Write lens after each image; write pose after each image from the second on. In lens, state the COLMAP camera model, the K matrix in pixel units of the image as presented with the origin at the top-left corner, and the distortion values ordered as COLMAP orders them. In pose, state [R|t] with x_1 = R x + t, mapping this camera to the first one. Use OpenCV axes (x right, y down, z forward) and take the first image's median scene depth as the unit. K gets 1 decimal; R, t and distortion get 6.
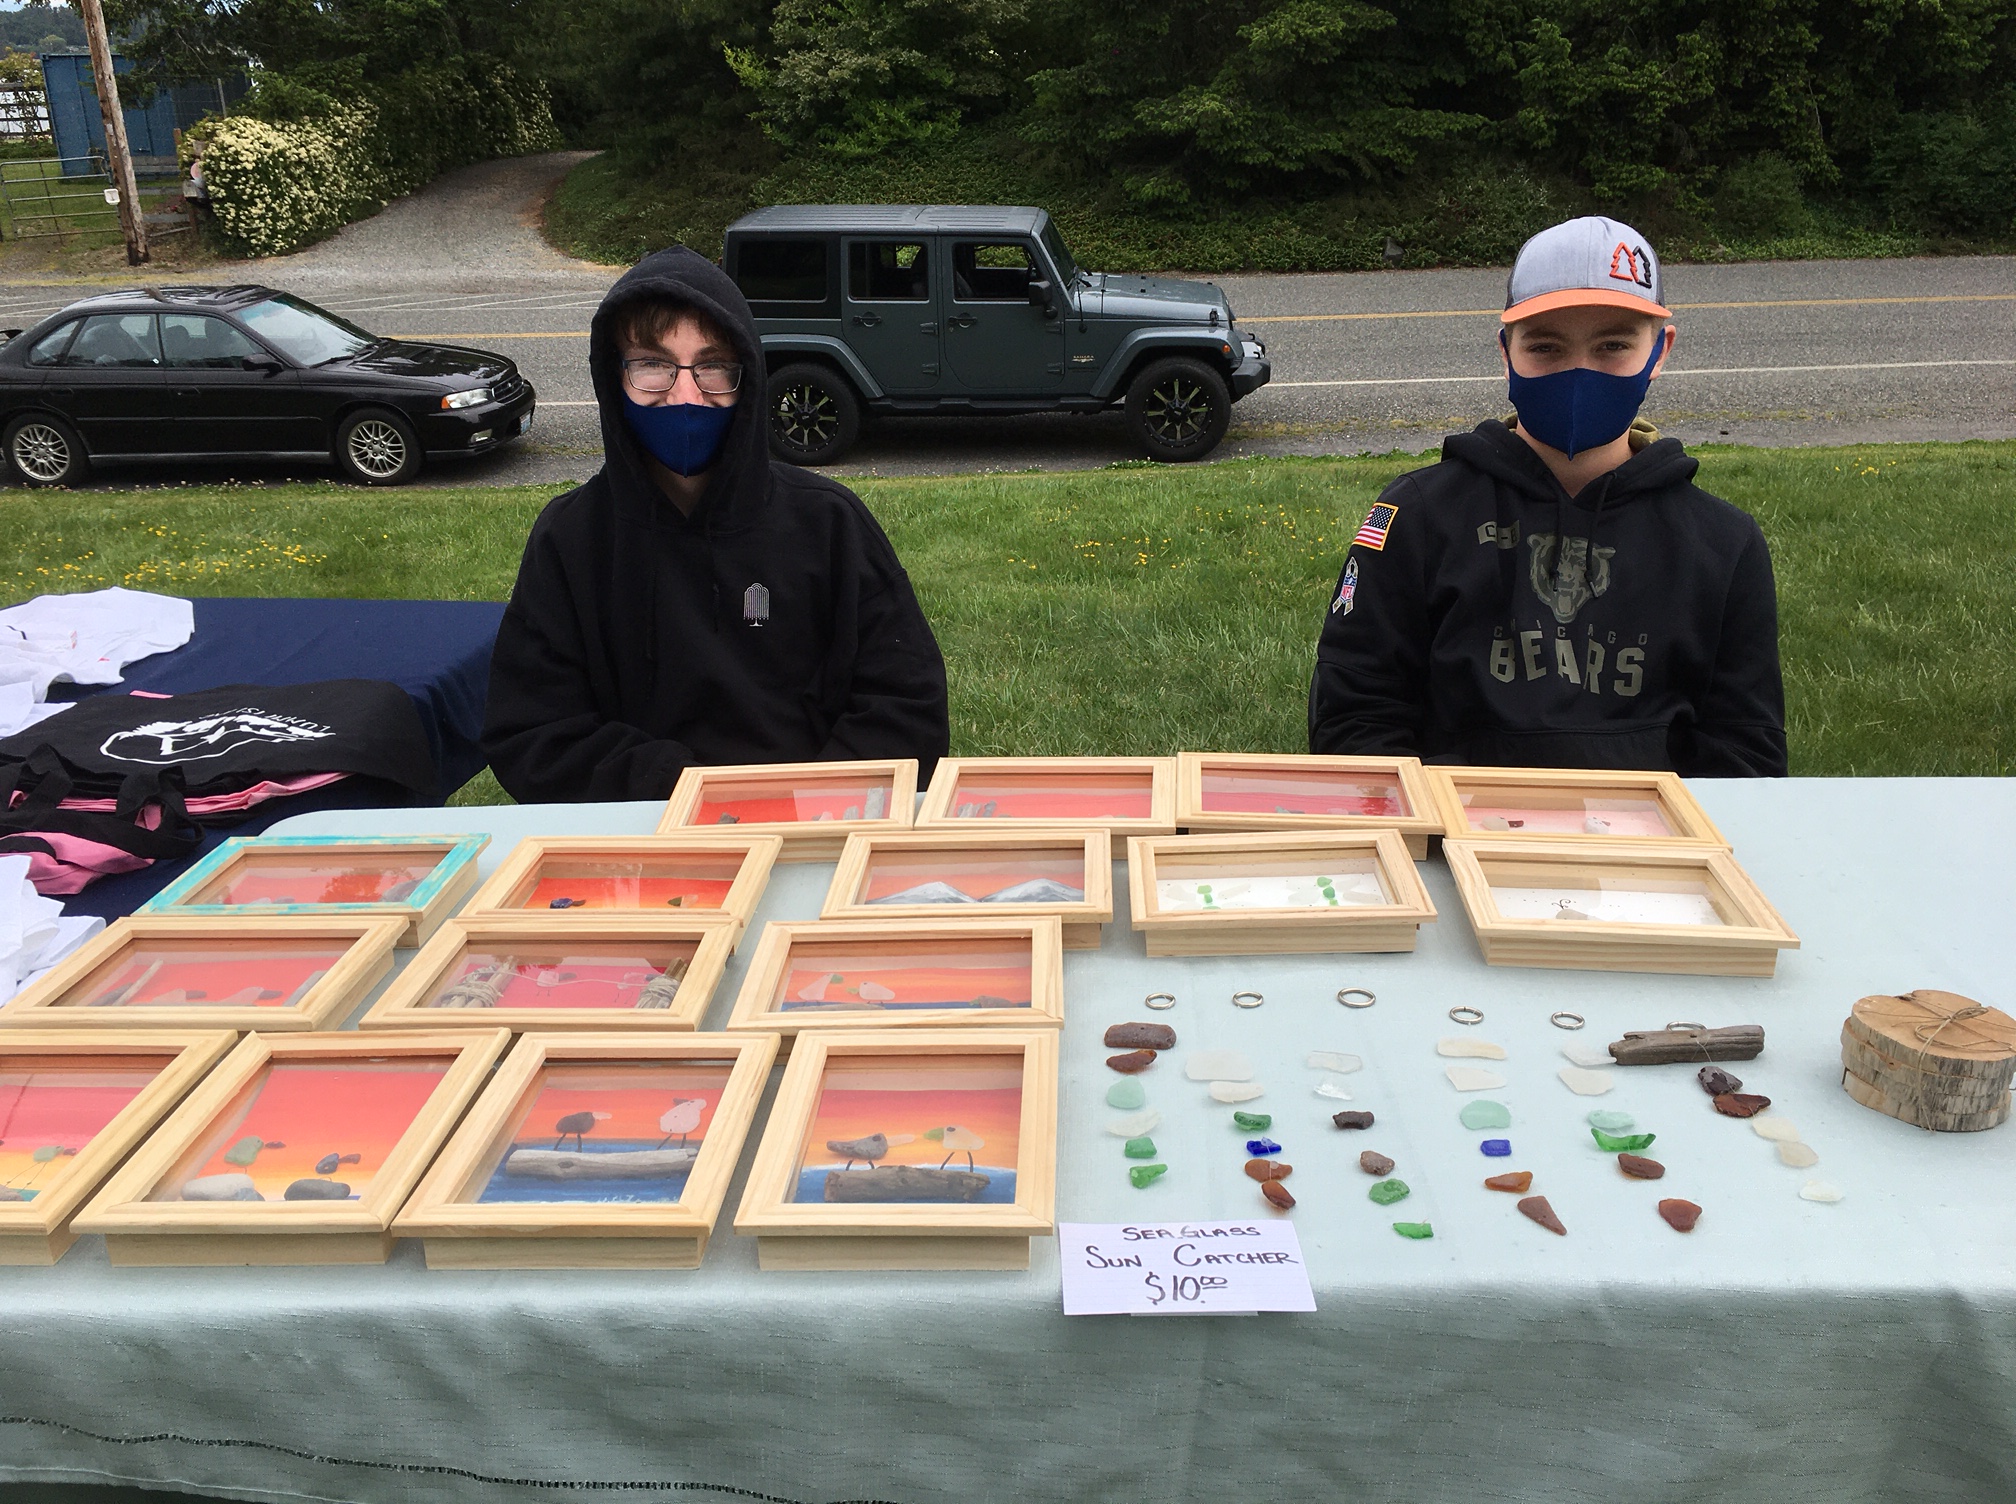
lens RADIAL K [[1678.2, 0, 1008.7], [0, 1678.2, 742.4], [0, 0, 1]] dist [0.062875, -0.066928]
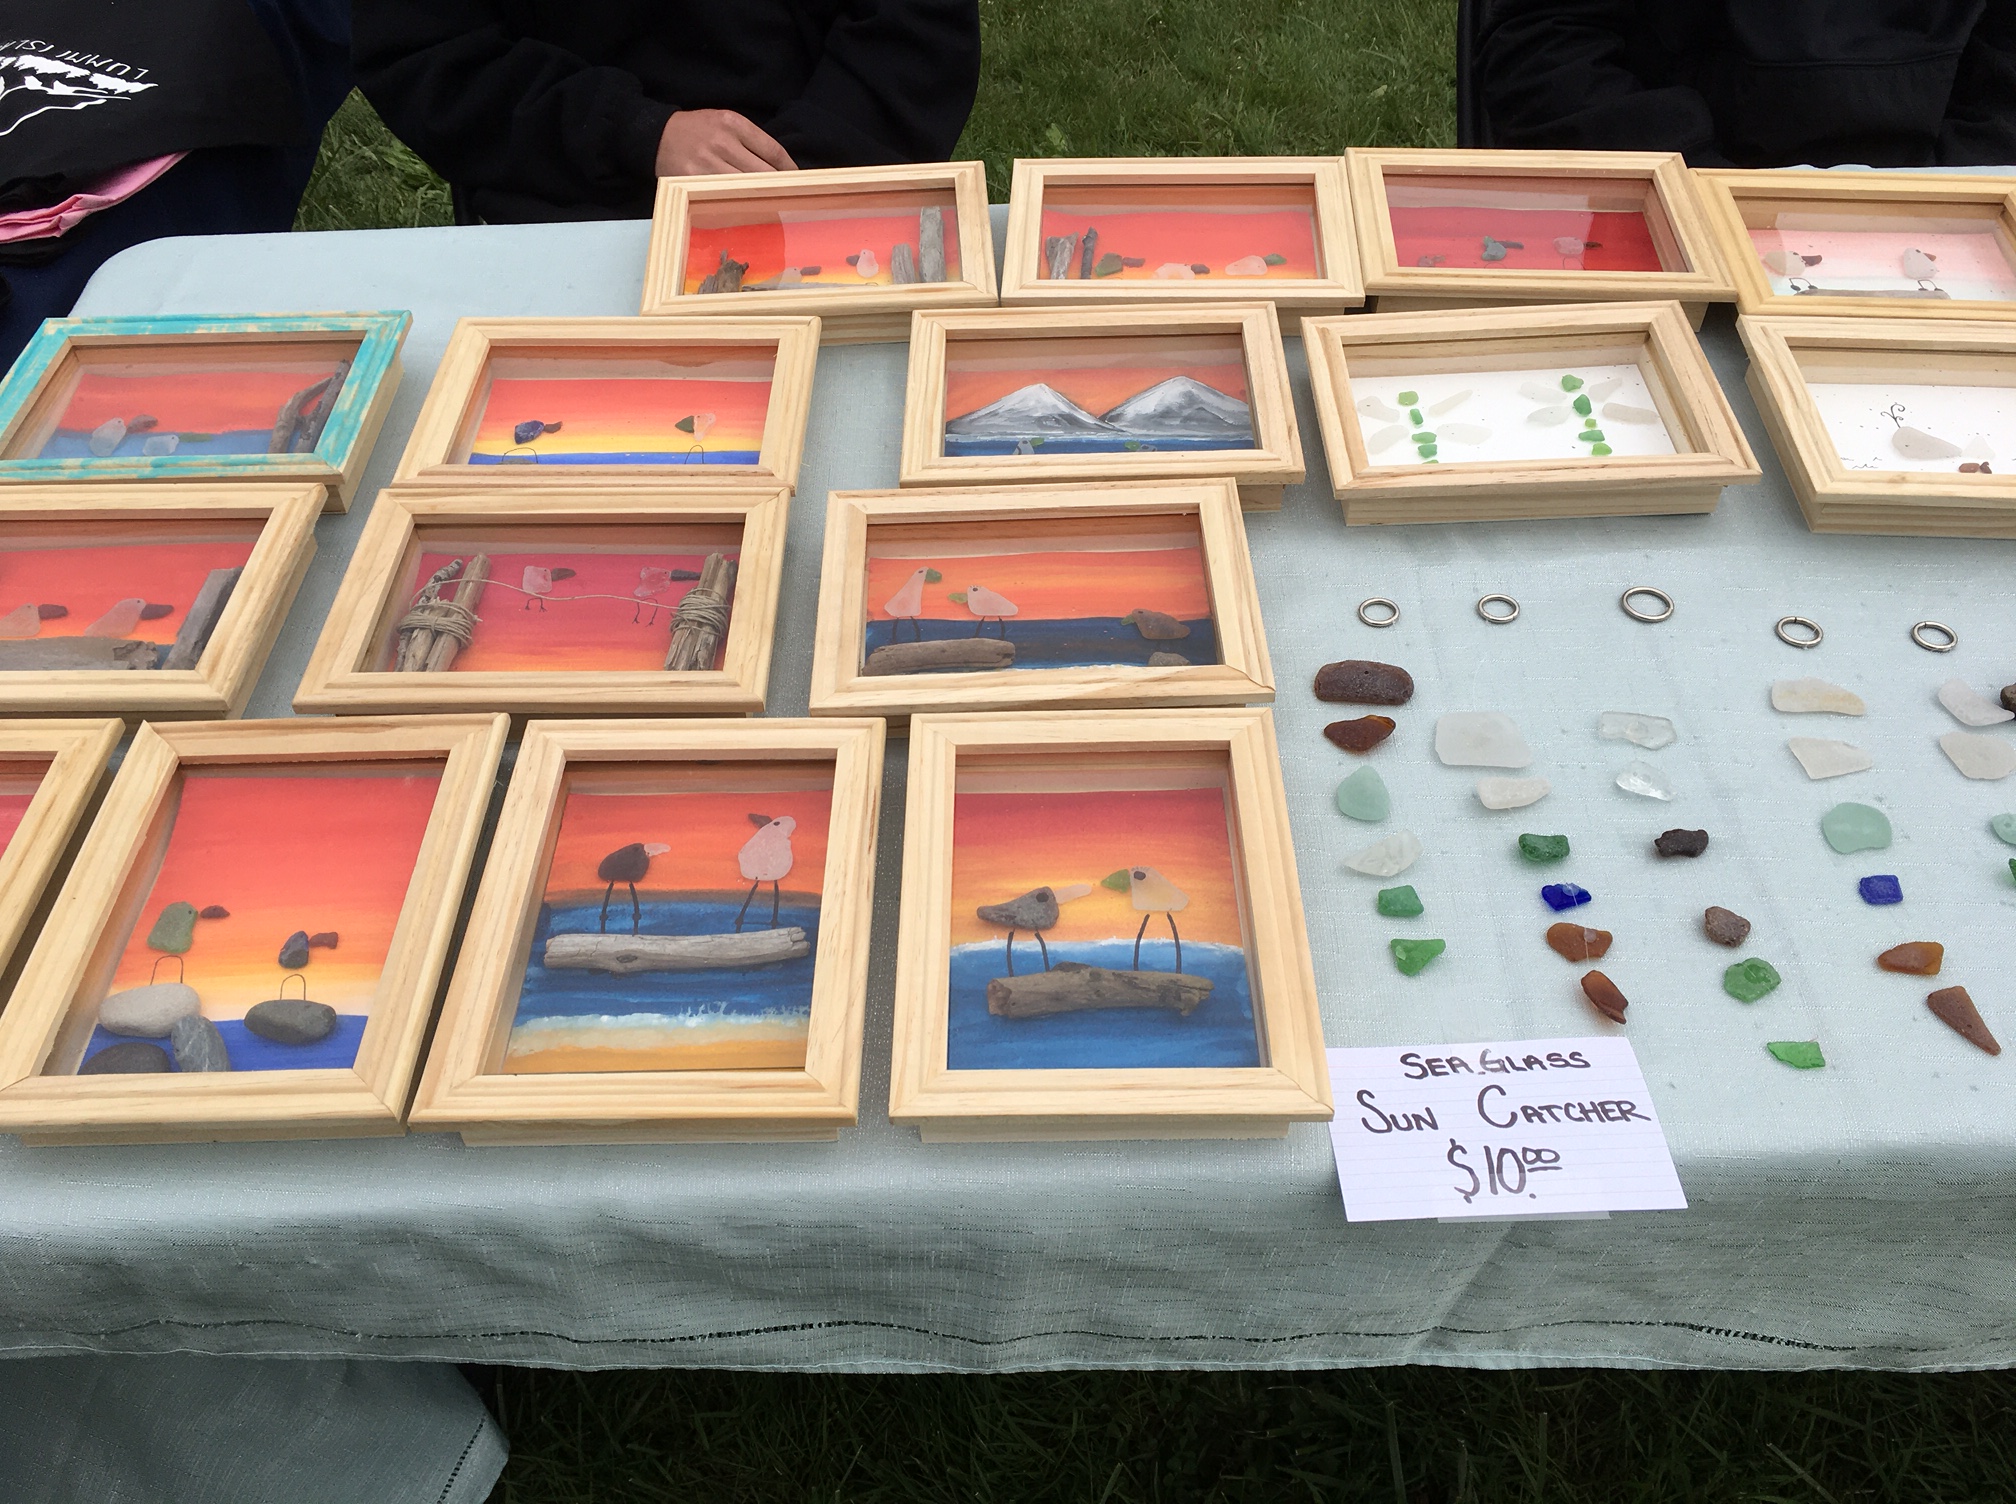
lens RADIAL K [[1678.2, 0, 1020.1], [0, 1678.2, 762.9], [0, 0, 1]] dist [0.062875, -0.066928]
pose [[0.999131, -0.027959, 0.030922, -0.098740], [0.010311, 0.884437, 0.466546, -0.144107], [-0.040393, -0.465822, 0.883956, 0.341866]]
